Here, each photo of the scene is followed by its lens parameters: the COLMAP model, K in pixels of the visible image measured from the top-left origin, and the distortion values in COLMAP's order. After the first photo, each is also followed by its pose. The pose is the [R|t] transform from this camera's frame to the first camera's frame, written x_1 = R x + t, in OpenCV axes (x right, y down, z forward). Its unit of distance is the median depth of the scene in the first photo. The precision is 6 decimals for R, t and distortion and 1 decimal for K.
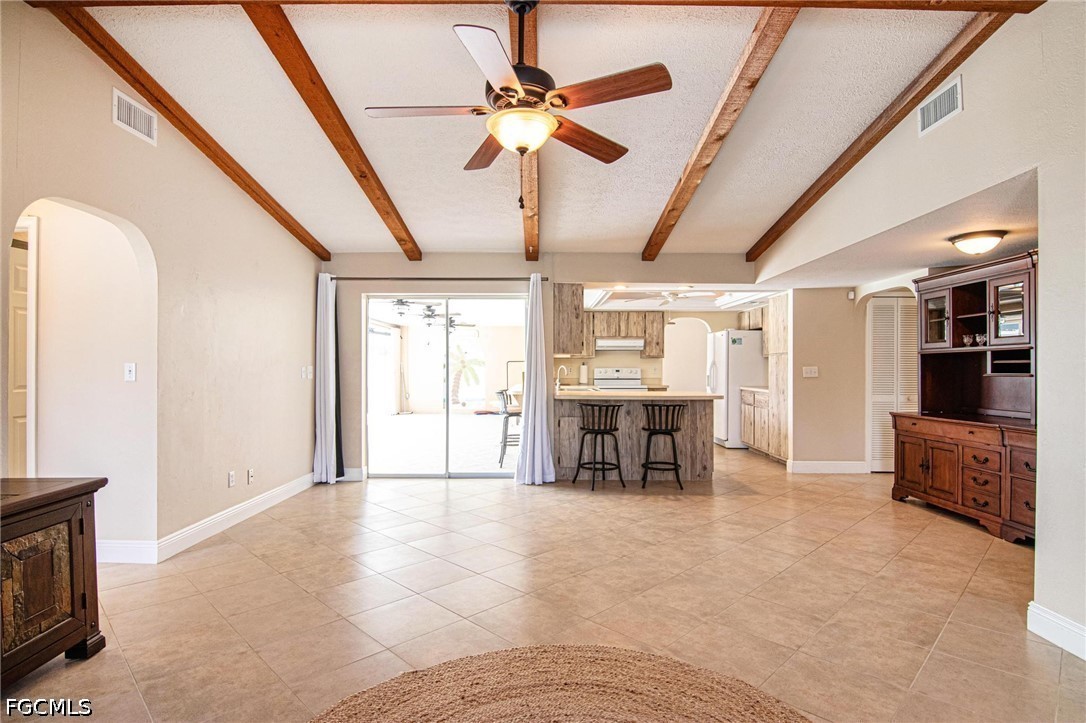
lens RADIAL K [[553.9, 0, 539.4], [0, 553.9, 366.2], [0, 0, 1]] dist [-0.009260, -0.004934]
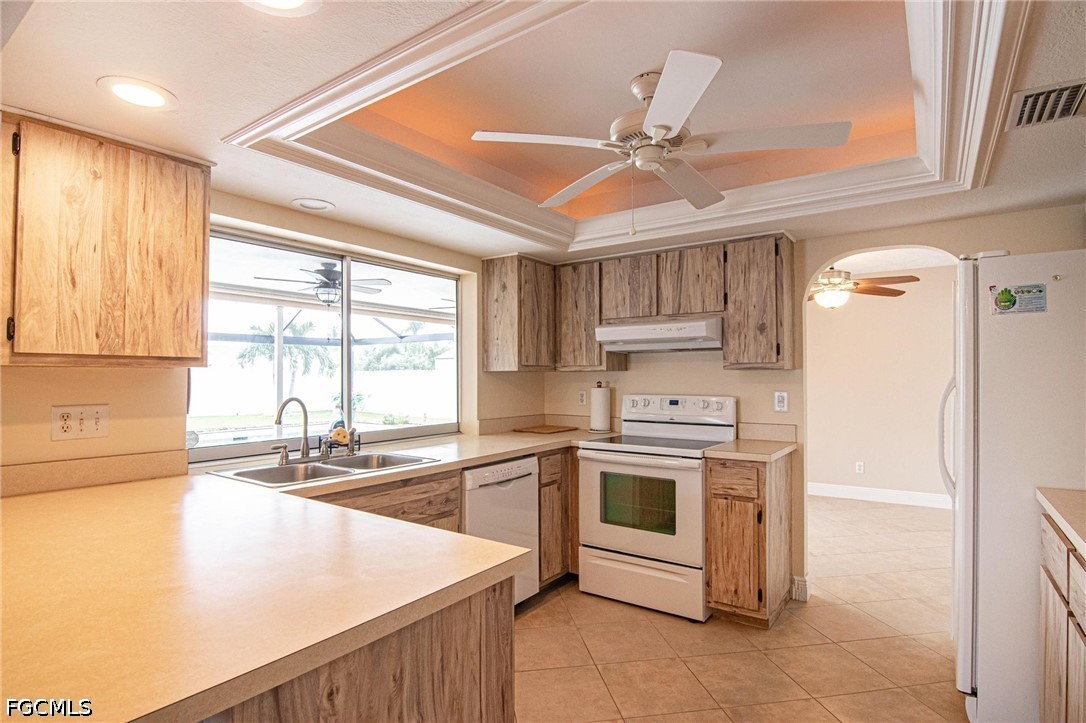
lens RADIAL K [[553.9, 0, 536.6], [0, 553.9, 370.3], [0, 0, 1]] dist [-0.009260, -0.004934]
pose [[0.811600, -0.007792, -0.584162, 0.304596], [0.001954, 0.999942, -0.010624, -0.010966], [0.584210, 0.007481, 0.811568, 0.637425]]
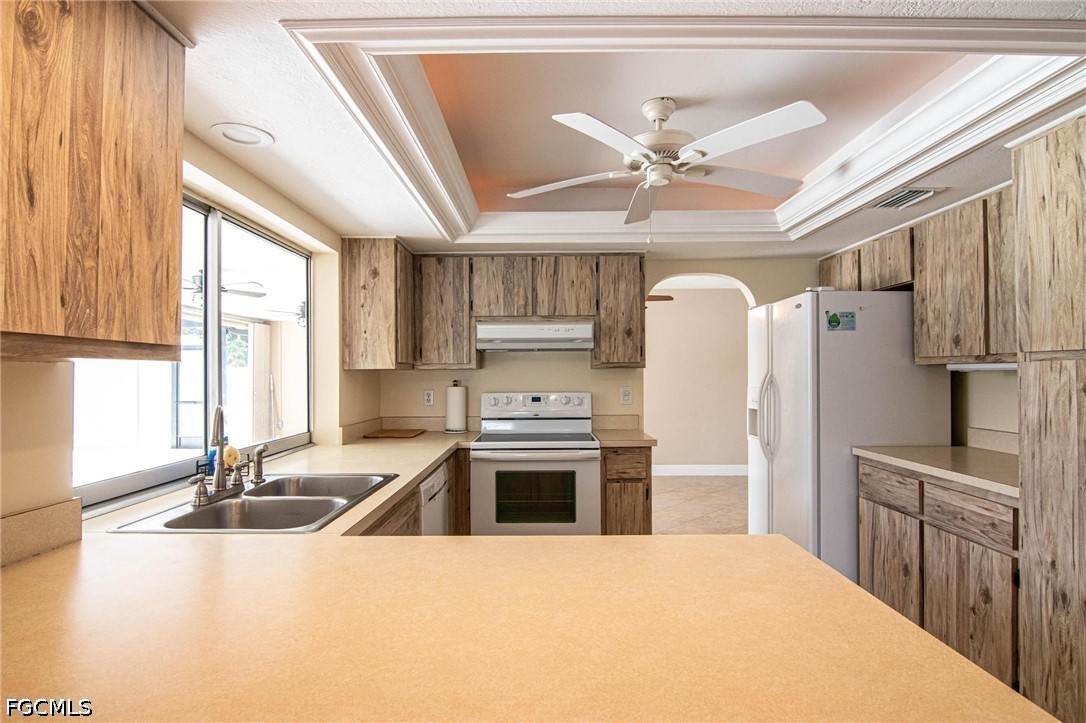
lens RADIAL K [[553.9, 0, 534.7], [0, 553.9, 370.4], [0, 0, 1]] dist [-0.009260, -0.004934]
pose [[0.999973, -0.005795, -0.004583, 0.147070], [0.005767, 0.999964, -0.006200, -0.011114], [0.004619, 0.006174, 0.999970, 0.597489]]
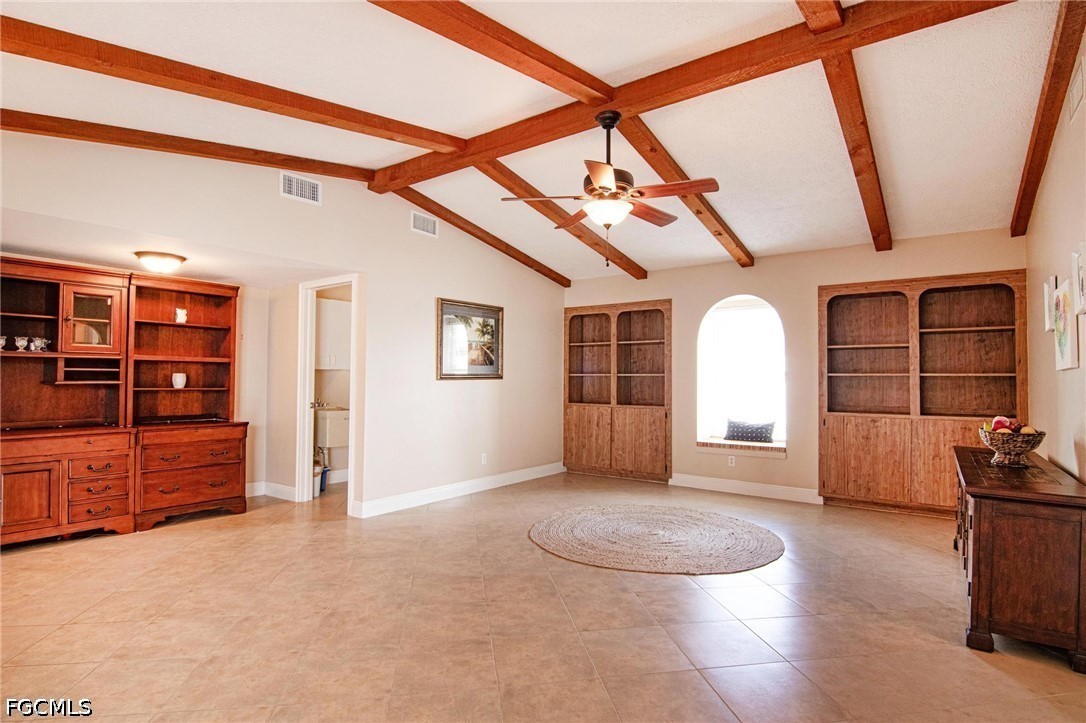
lens RADIAL K [[553.9, 0, 539.8], [0, 553.9, 364.5], [0, 0, 1]] dist [-0.009260, -0.004934]
pose [[-0.810814, 0.010732, 0.585205, -0.200438], [-0.008128, 0.999529, -0.029592, 0.002800], [-0.585247, -0.028750, -0.810345, 0.626762]]
